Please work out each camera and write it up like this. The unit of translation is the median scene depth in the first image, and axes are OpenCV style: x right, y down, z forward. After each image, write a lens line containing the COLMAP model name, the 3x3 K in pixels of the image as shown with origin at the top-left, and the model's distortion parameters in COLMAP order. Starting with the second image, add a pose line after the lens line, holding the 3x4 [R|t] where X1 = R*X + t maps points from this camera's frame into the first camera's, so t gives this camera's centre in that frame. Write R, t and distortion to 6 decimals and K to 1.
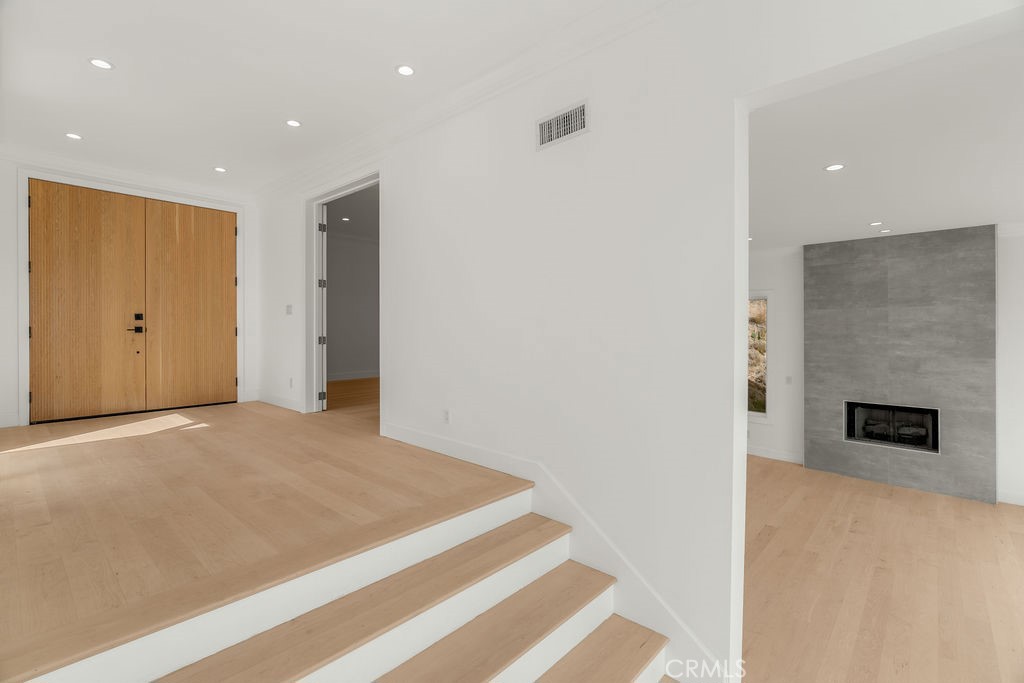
lens RADIAL K [[472.4, 0, 513.1], [0, 472.4, 333.0], [0, 0, 1]] dist [-0.000755, 0.000306]
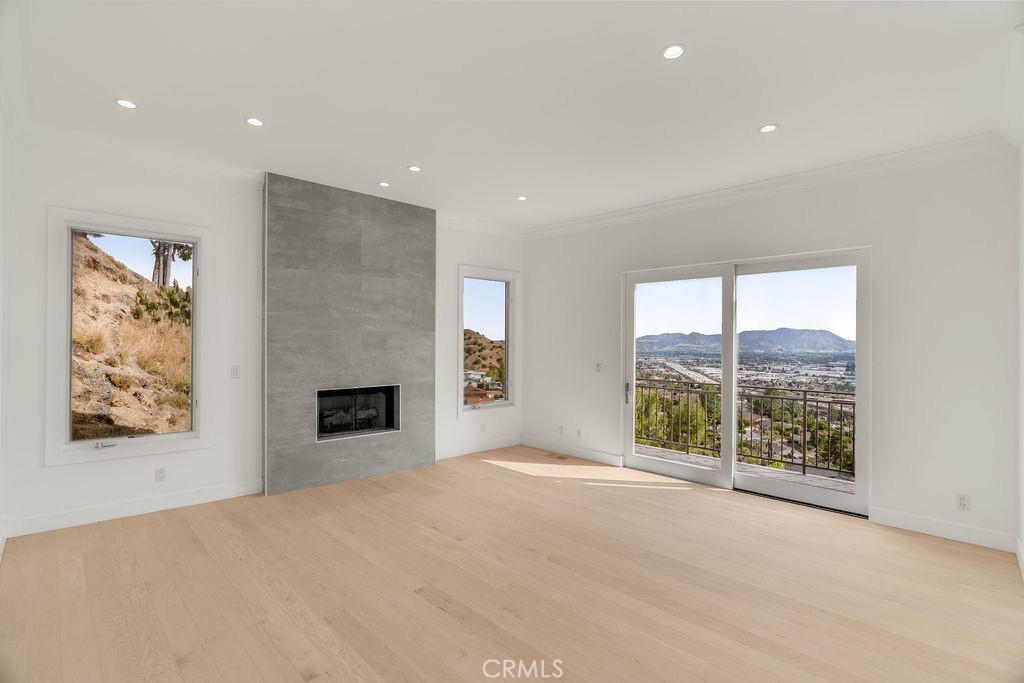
lens RADIAL K [[467.4, 0, 512.9], [0, 467.4, 338.2], [0, 0, 1]] dist [-0.001109, -0.000155]
pose [[0.042081, 0.004662, 0.999103, -0.053999], [0.002199, 0.999986, -0.004759, 0.067093], [-0.999112, 0.002397, 0.042070, 0.693512]]
